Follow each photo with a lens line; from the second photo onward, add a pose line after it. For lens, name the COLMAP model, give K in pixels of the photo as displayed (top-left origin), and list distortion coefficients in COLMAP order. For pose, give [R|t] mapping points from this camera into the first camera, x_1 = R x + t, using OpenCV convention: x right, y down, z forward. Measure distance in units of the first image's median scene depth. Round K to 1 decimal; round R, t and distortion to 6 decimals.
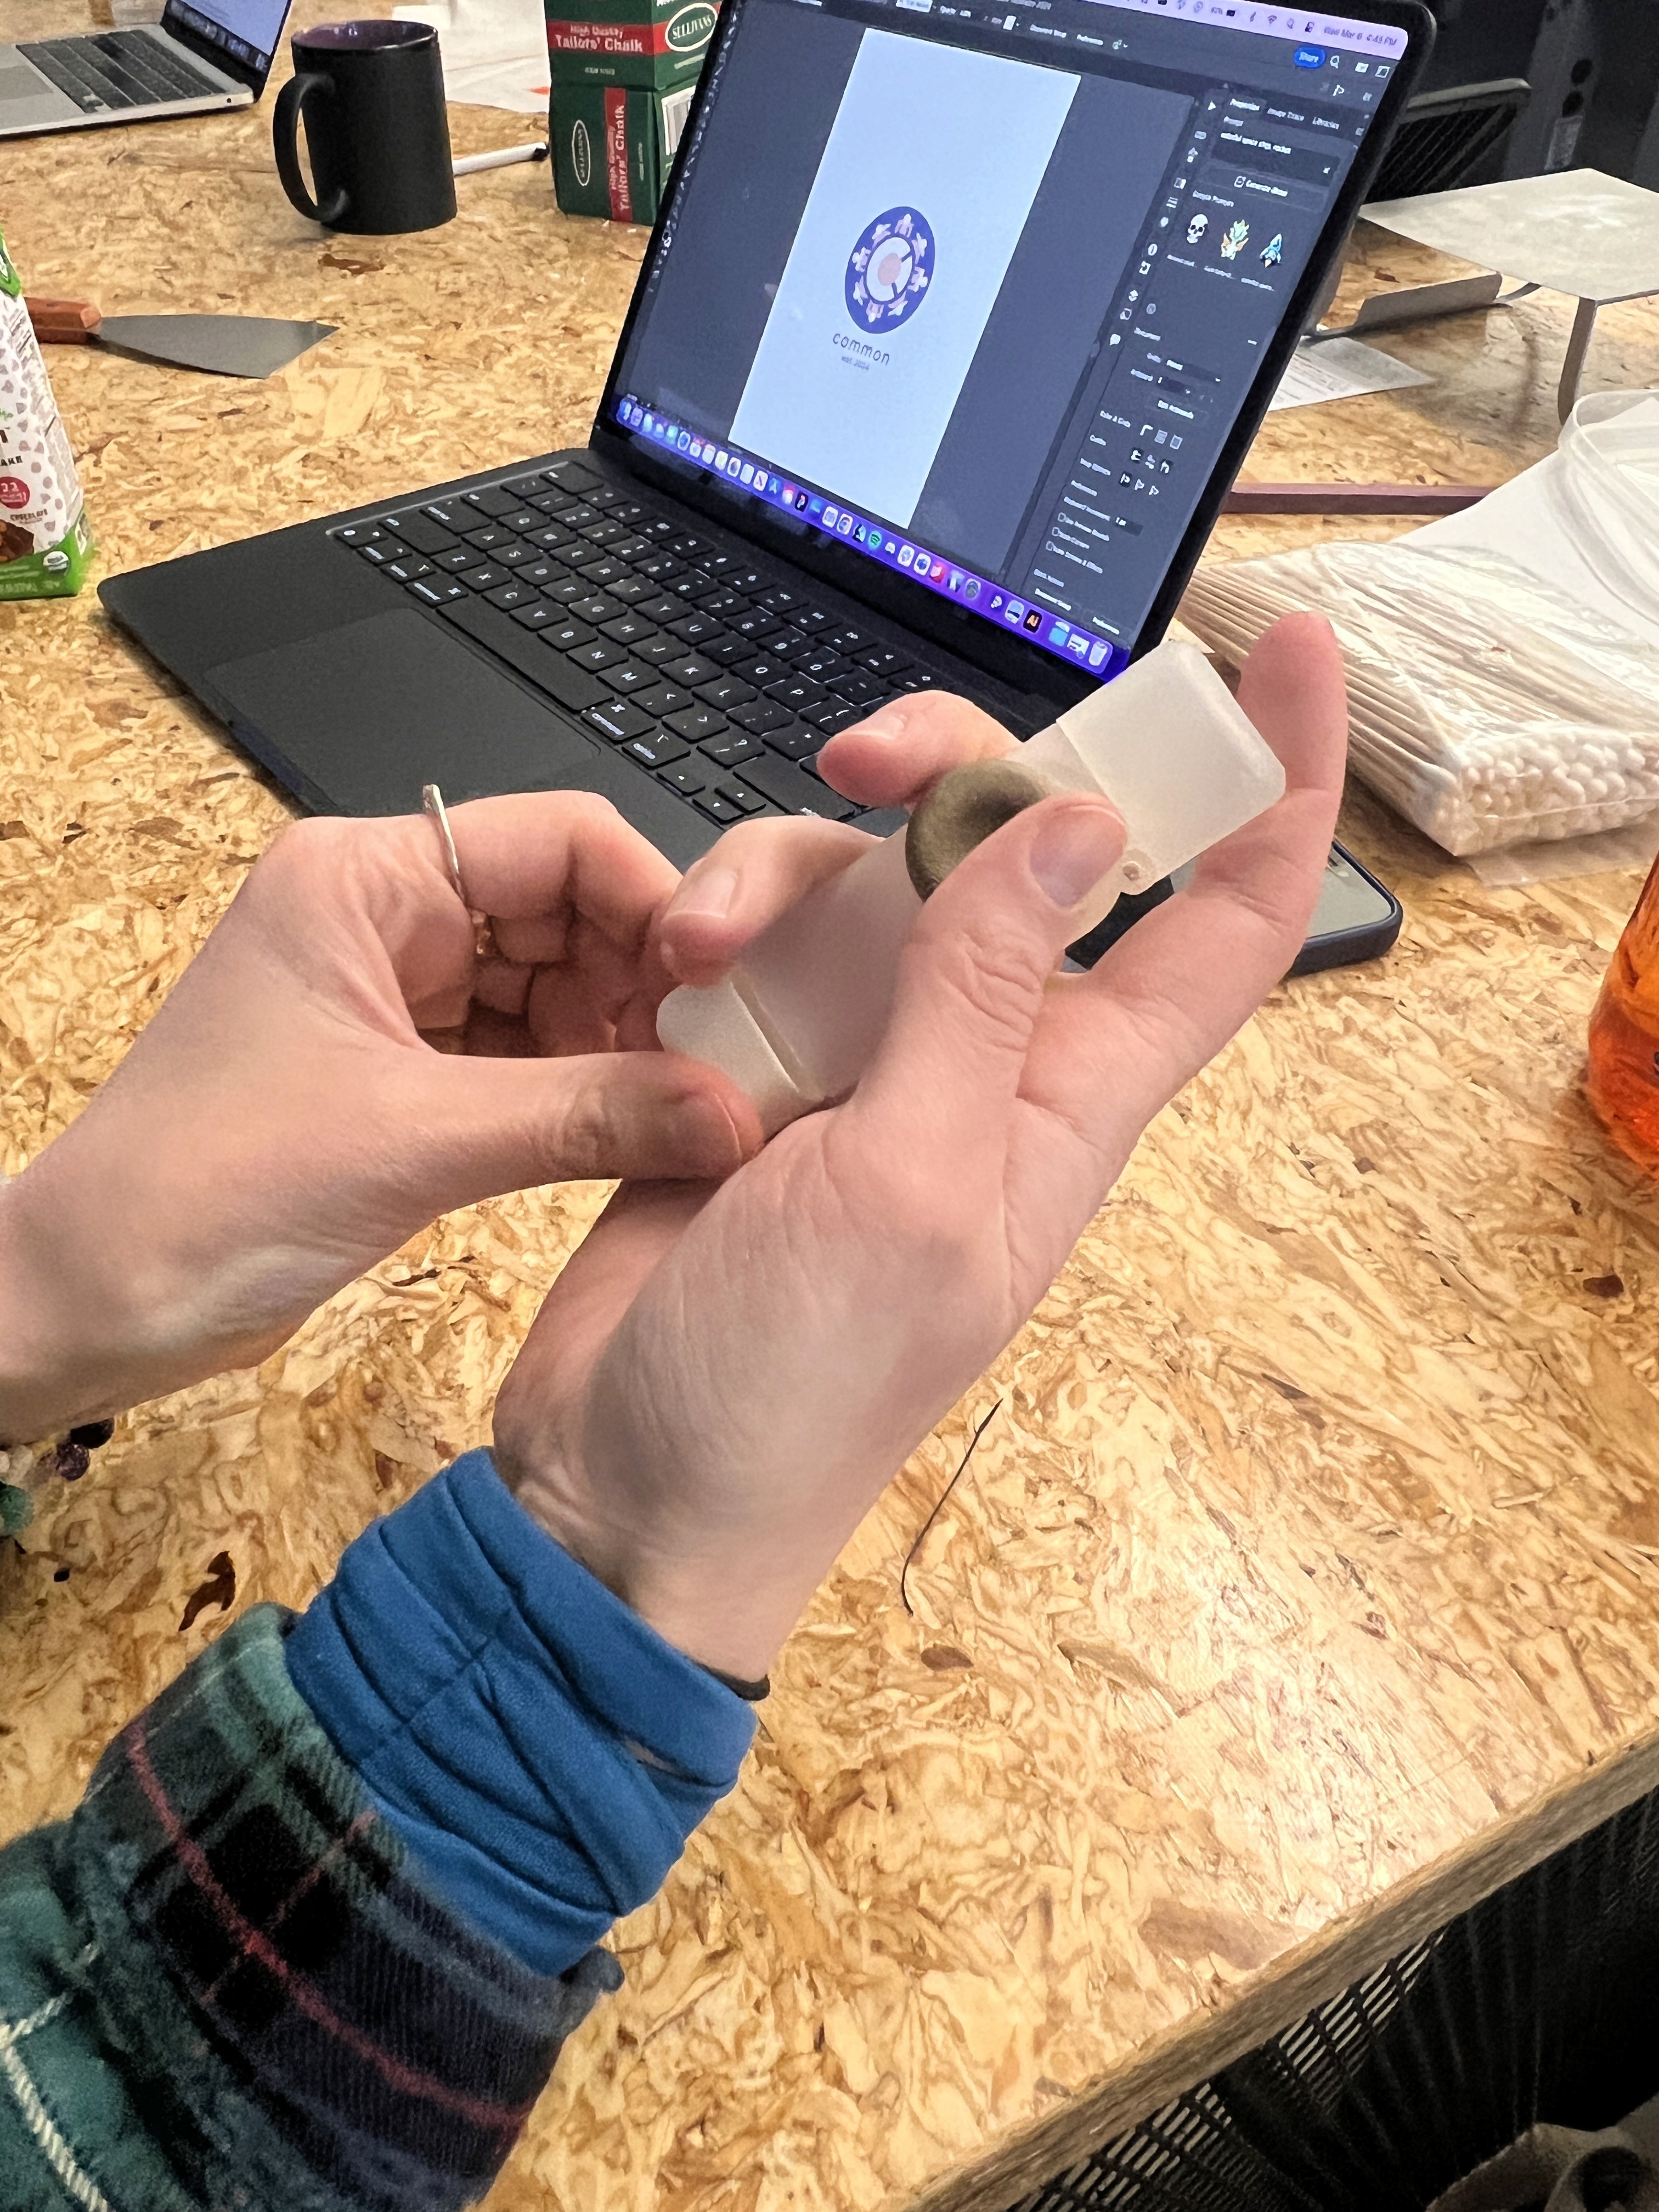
lens RADIAL K [[1693.6, 0, 835.9], [0, 1693.6, 1094.3], [0, 0, 1]] dist [-0.003266, 0.000364]
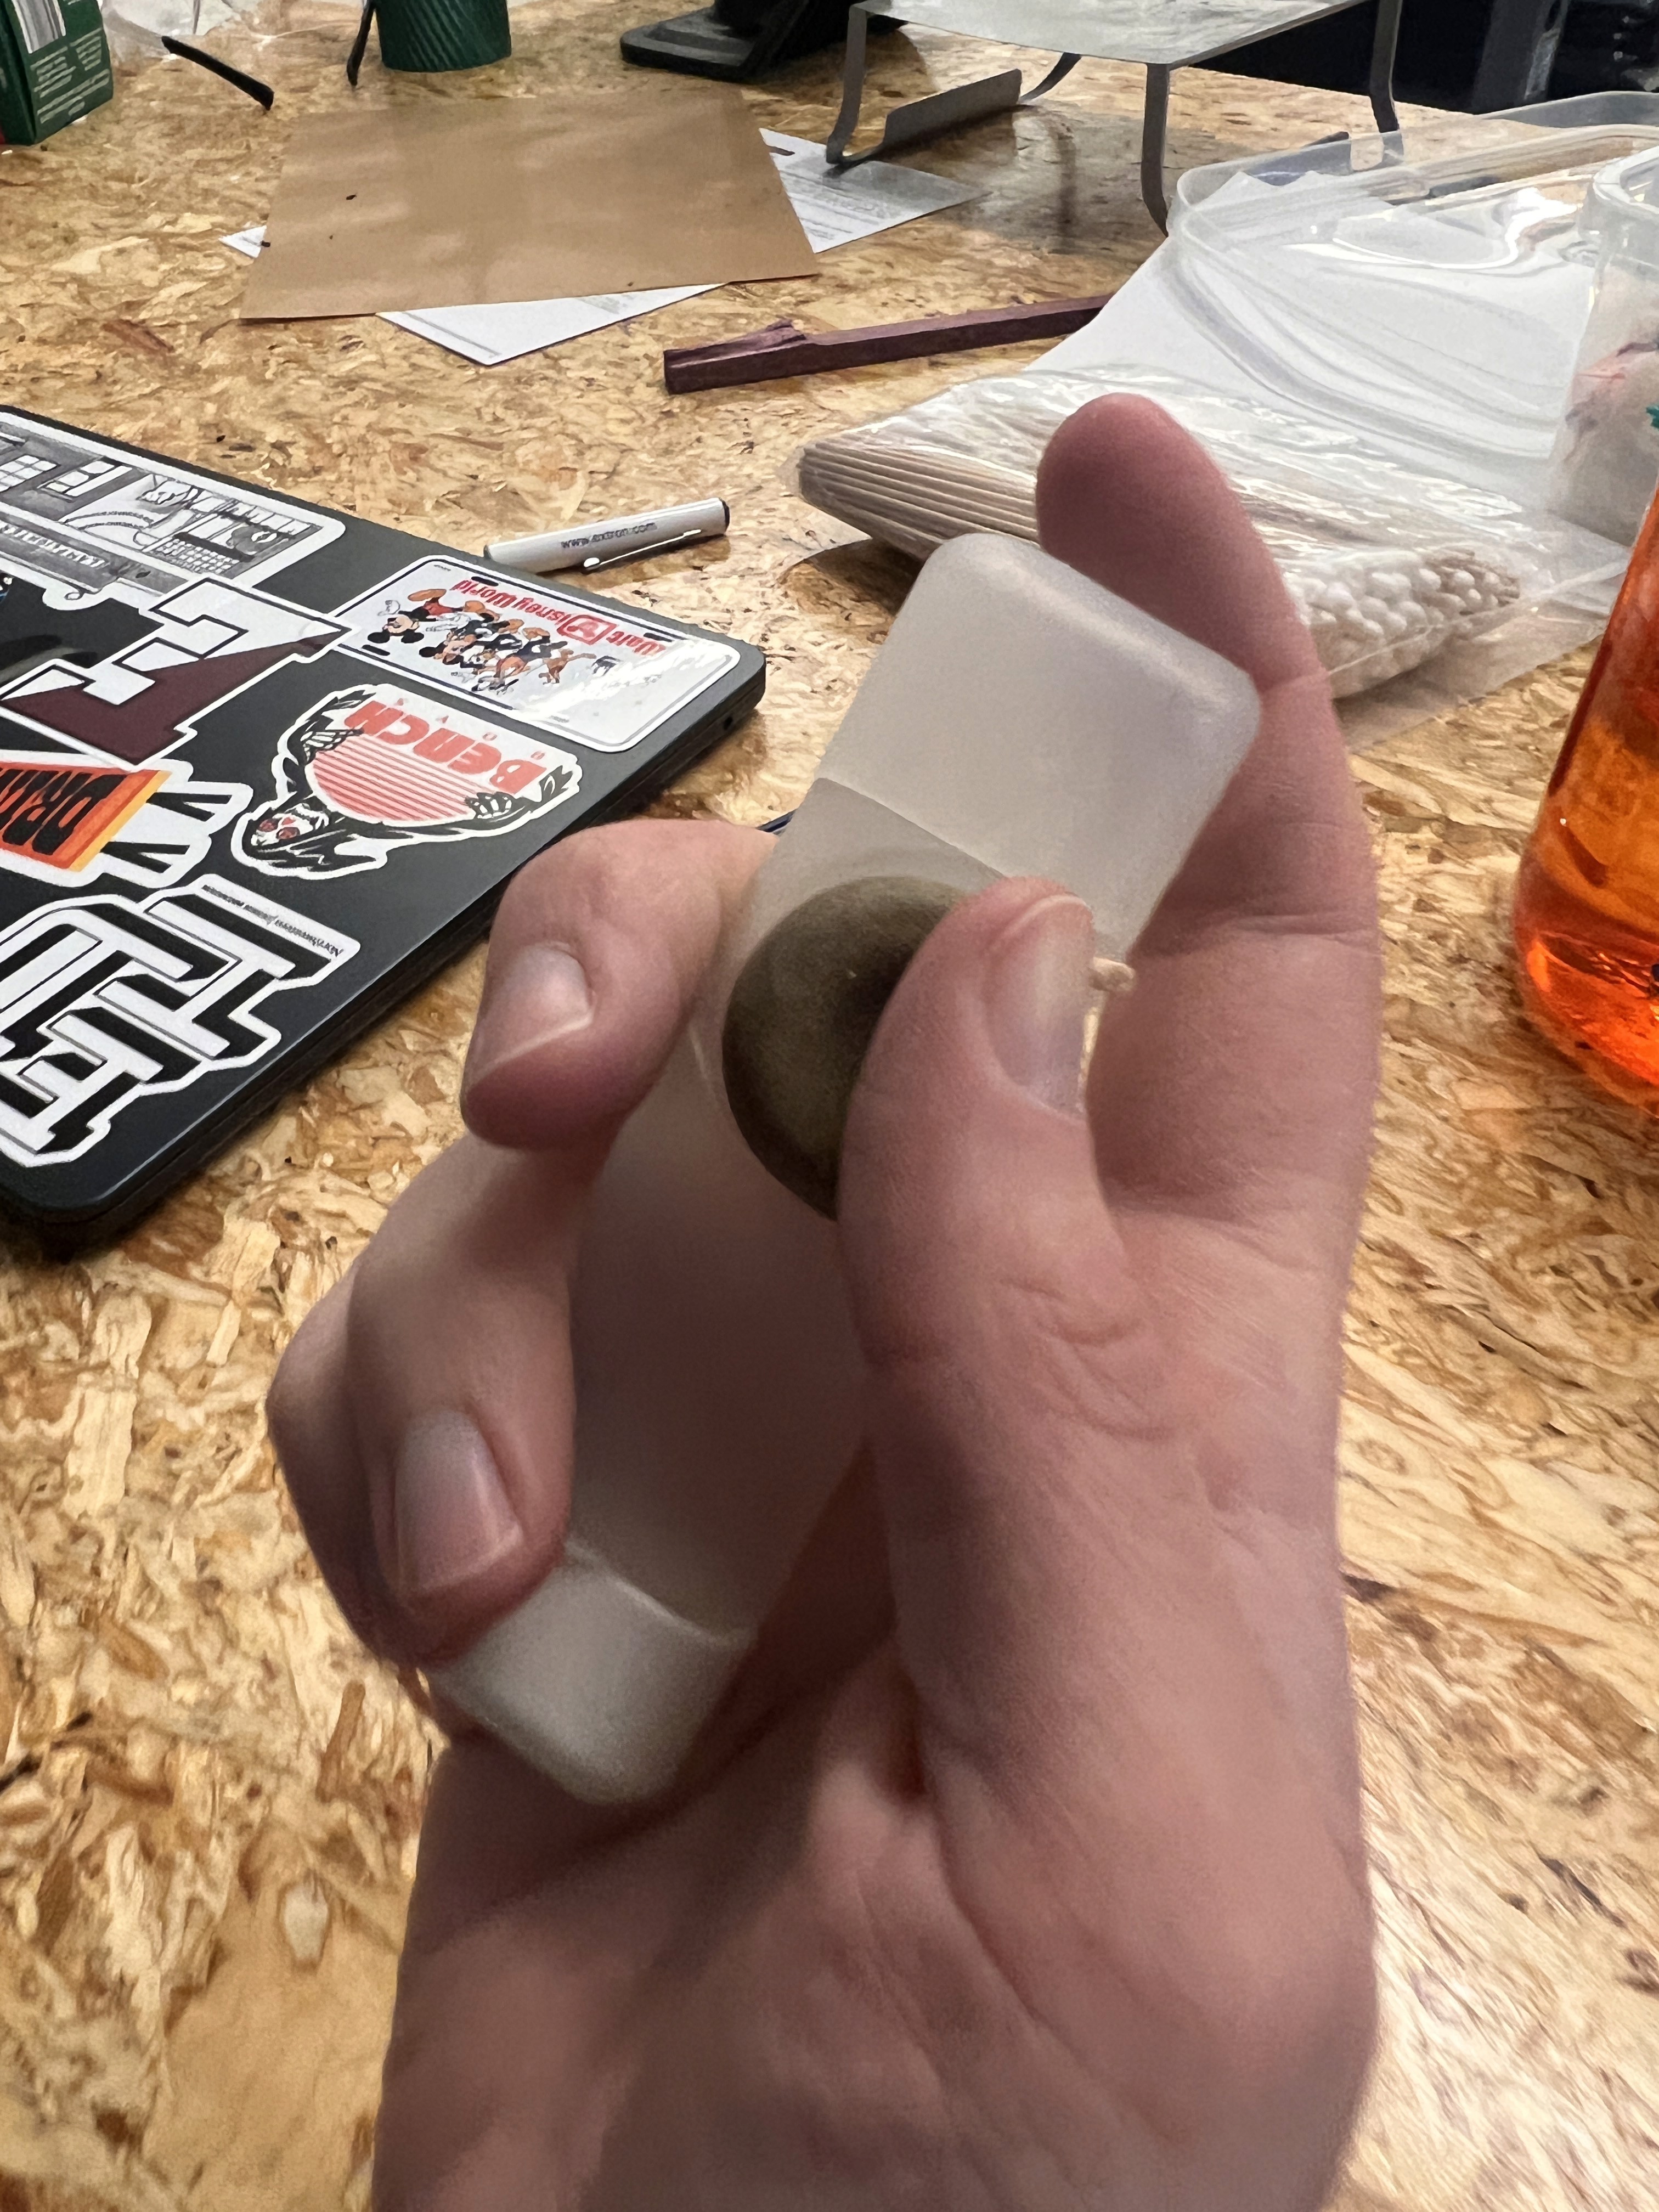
lens RADIAL K [[1693.6, 0, 816.8], [0, 1693.6, 1120.9], [0, 0, 1]] dist [-0.003266, 0.000364]
pose [[0.954237, -0.234771, 0.185241, -0.023884], [0.223672, 0.971458, 0.078997, -0.100430], [-0.198500, -0.033949, 0.979513, 0.338222]]
